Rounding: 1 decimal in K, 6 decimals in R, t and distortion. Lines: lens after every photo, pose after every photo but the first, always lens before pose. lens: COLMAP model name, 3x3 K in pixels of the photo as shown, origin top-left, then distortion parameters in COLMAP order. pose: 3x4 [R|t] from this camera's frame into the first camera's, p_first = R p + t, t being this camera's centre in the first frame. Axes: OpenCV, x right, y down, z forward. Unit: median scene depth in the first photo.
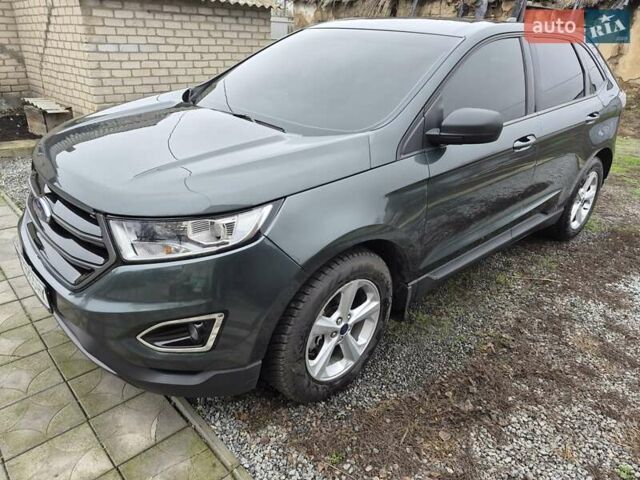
lens RADIAL K [[467.1, 0, 320.0], [0, 467.1, 240.0], [0, 0, 1]] dist [0.006257, 0.001907]
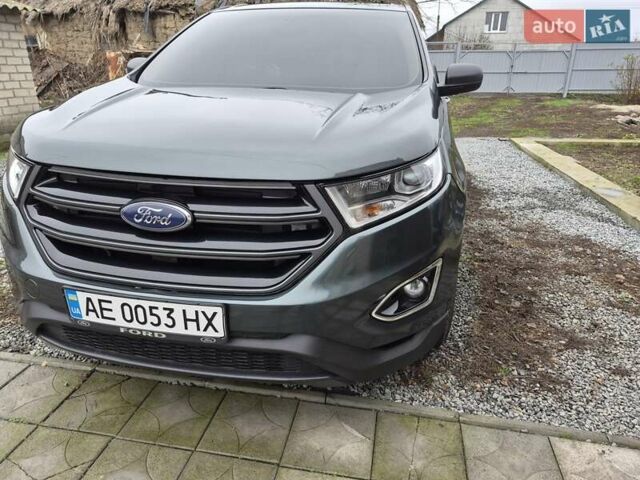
lens RADIAL K [[467.1, 0, 320.0], [0, 467.1, 240.0], [0, 0, 1]] dist [0.006257, 0.001907]
pose [[0.795174, -0.249325, 0.552753, -0.811270], [0.275517, 0.960587, 0.036933, 0.012544], [-0.540176, 0.122925, 0.832526, 0.273524]]
